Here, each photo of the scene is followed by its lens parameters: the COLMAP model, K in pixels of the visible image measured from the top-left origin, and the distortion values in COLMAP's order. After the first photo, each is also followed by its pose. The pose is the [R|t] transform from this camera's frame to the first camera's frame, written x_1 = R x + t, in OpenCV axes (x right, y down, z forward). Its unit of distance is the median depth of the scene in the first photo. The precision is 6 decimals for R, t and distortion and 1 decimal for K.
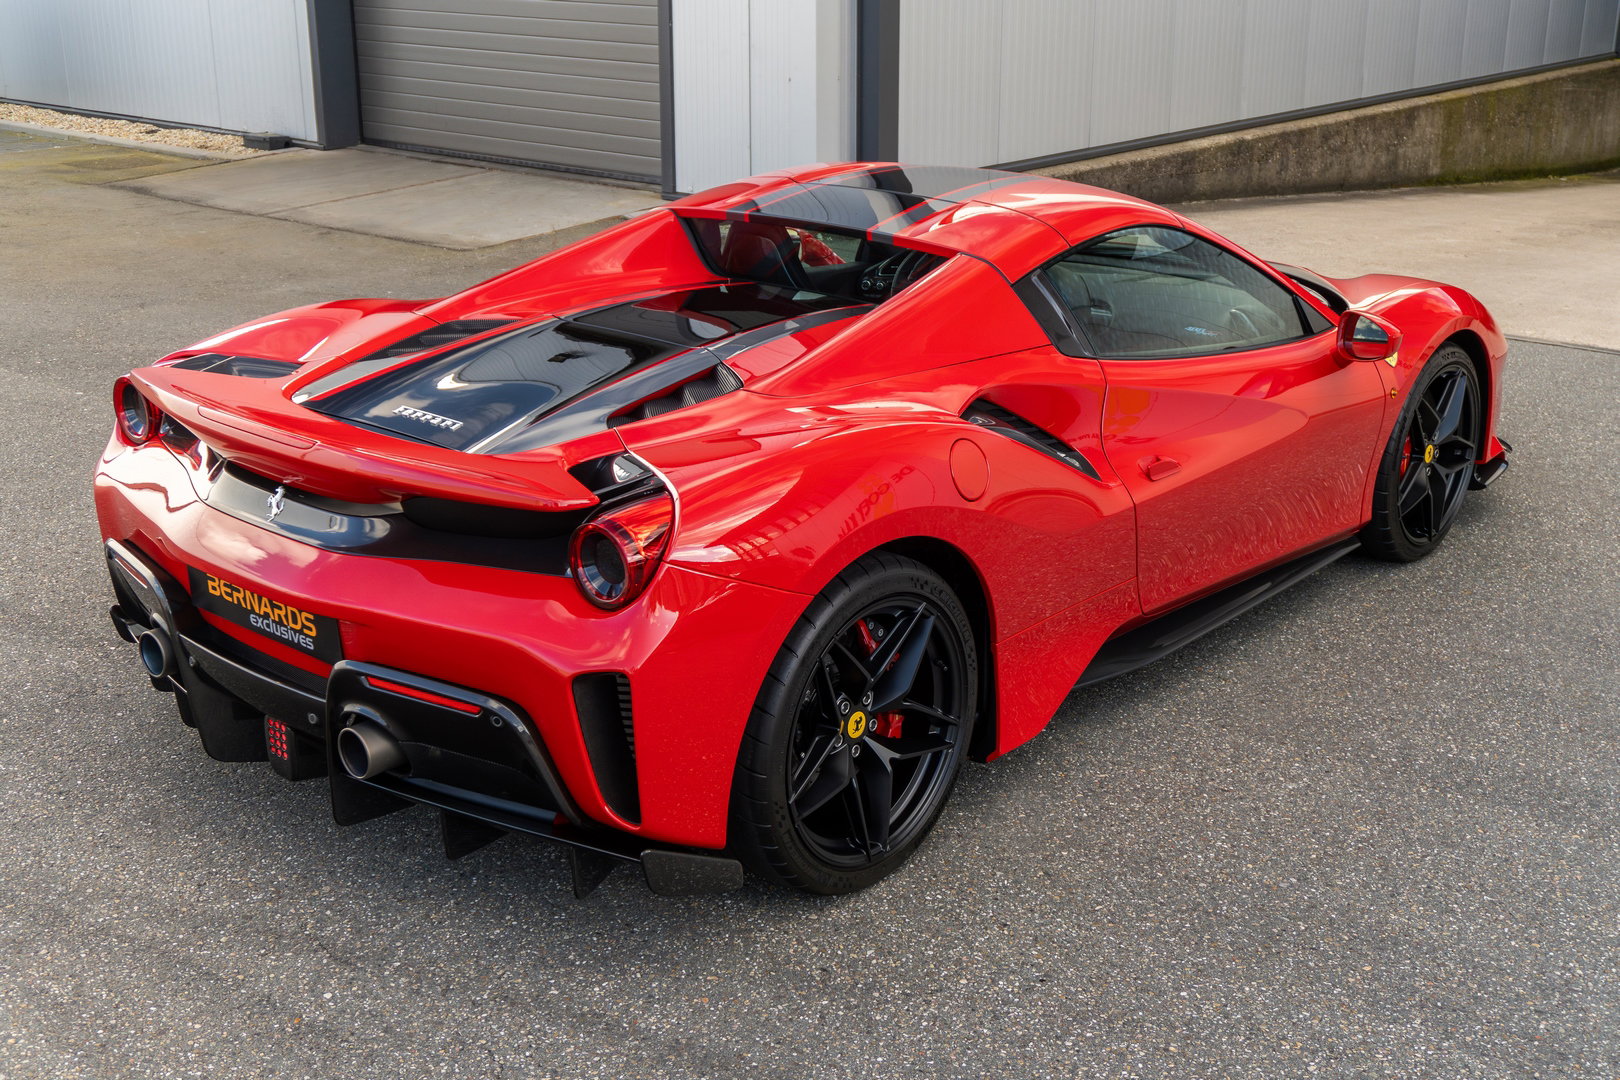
lens RADIAL K [[1868.1, 0, 810.0], [0, 1868.1, 540.0], [0, 0, 1]] dist [0.006086, -0.031773]
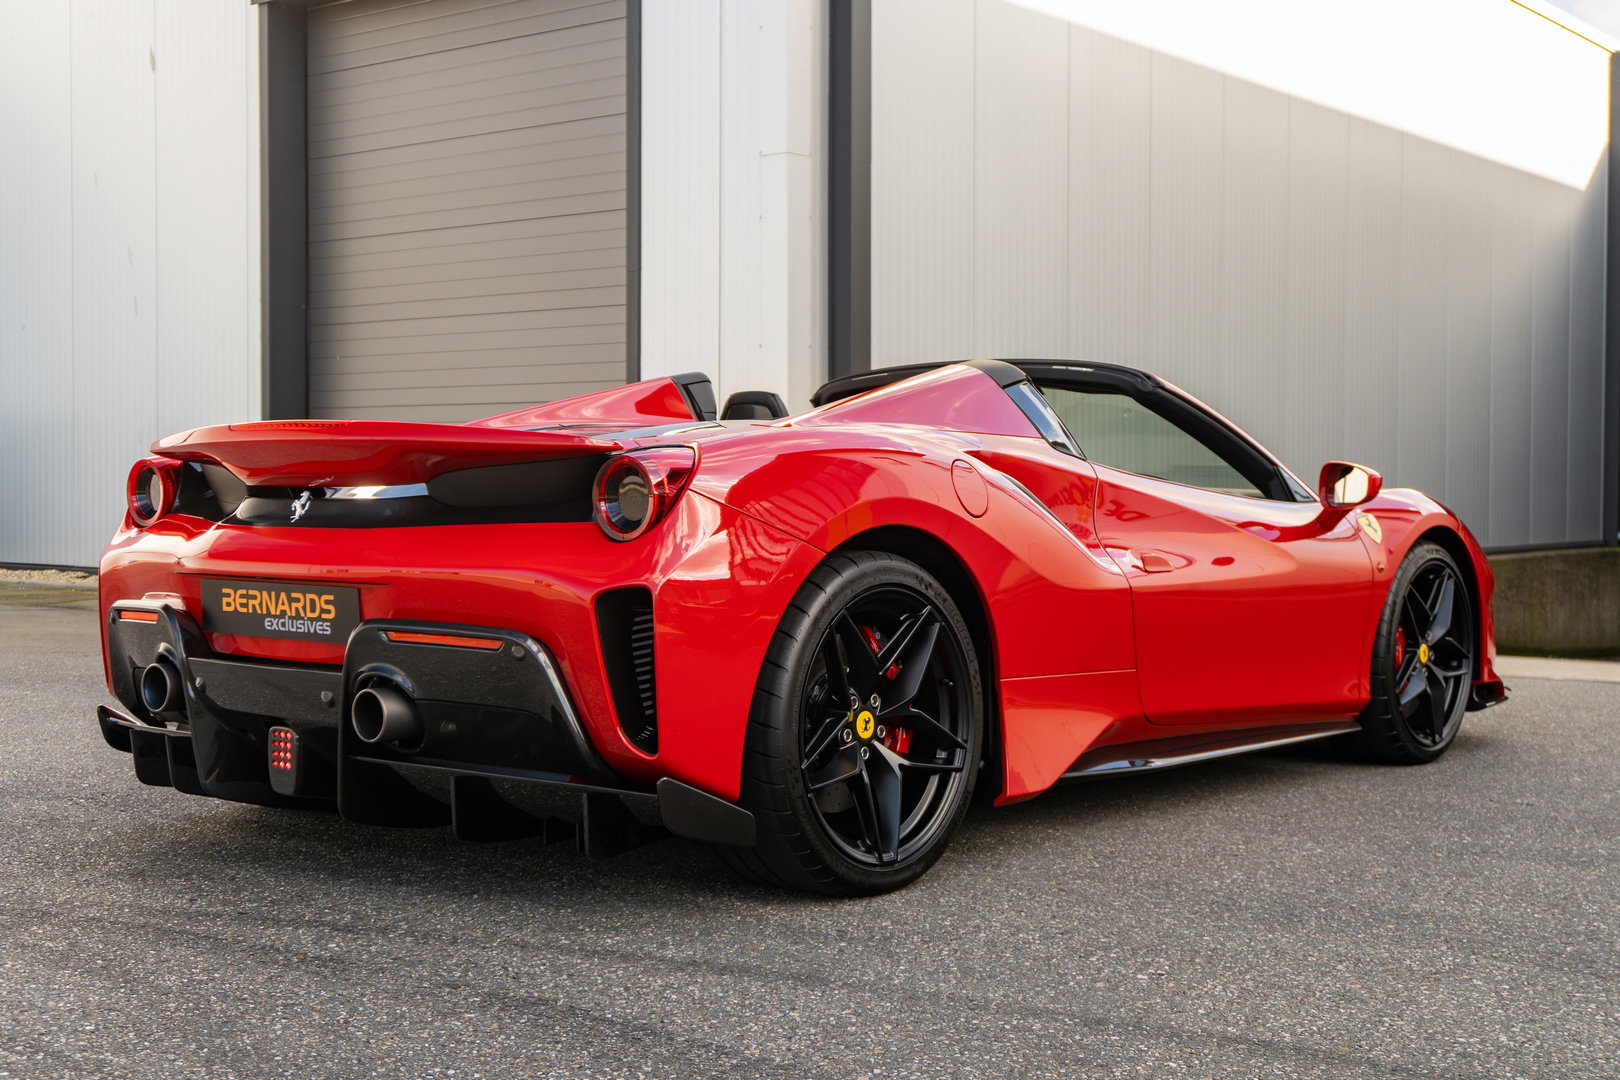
lens RADIAL K [[2077.7, 0, 810.0], [0, 2077.7, 540.0], [0, 0, 1]] dist [0.005424, -0.060734]
pose [[0.999685, -0.002649, 0.024952, -0.032287], [0.009885, 0.955571, -0.294594, 0.331804], [-0.023063, 0.294748, 0.955297, -0.094551]]
